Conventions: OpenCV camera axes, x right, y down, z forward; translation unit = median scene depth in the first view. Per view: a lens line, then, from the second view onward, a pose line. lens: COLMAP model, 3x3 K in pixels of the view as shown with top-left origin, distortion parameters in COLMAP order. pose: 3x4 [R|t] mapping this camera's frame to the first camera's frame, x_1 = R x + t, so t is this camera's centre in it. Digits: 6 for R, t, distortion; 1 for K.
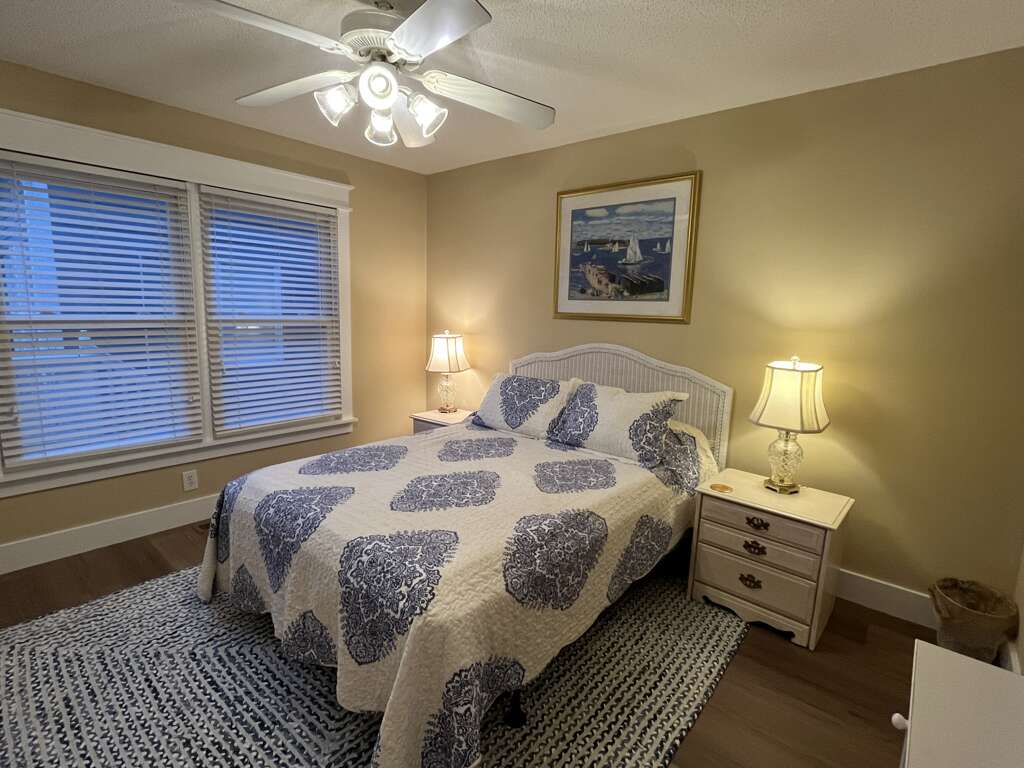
lens RADIAL K [[504.6, 0, 513.1], [0, 504.6, 376.4], [0, 0, 1]] dist [0.000345, -0.000148]
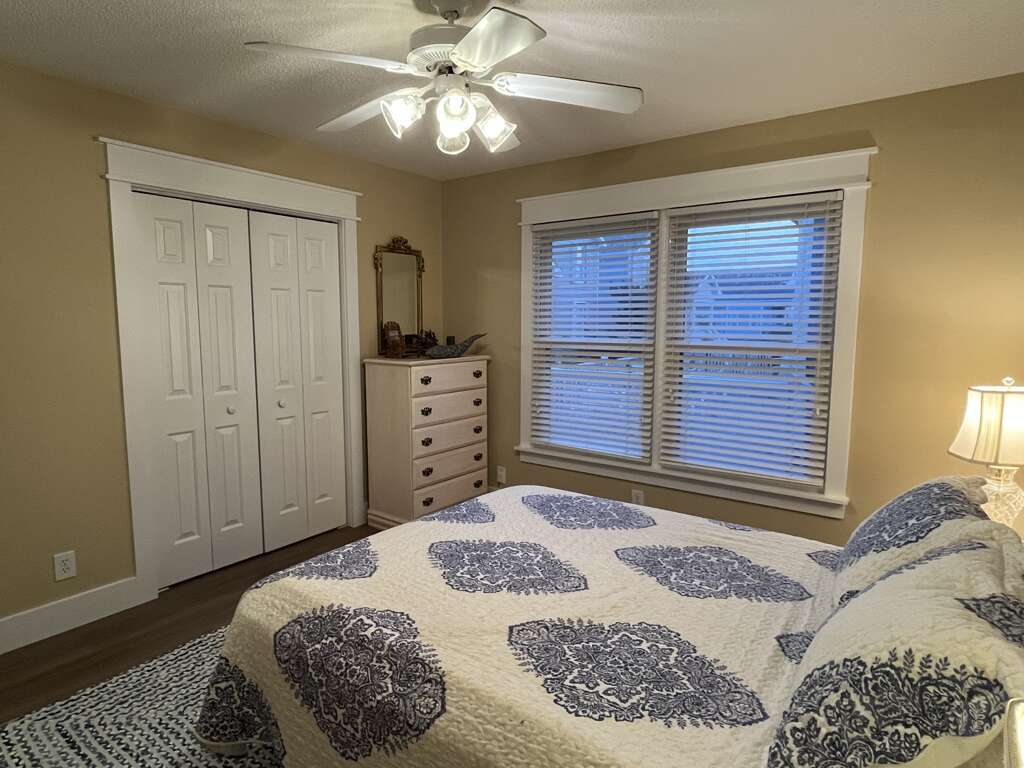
lens RADIAL K [[584.4, 0, 519.9], [0, 584.4, 379.5], [0, 0, 1]] dist [-0.007574, -0.000295]
pose [[0.069441, 0.072817, -0.994925, 0.637017], [-0.138431, 0.988387, 0.062677, -0.096721], [0.987935, 0.133376, 0.078715, 0.800437]]
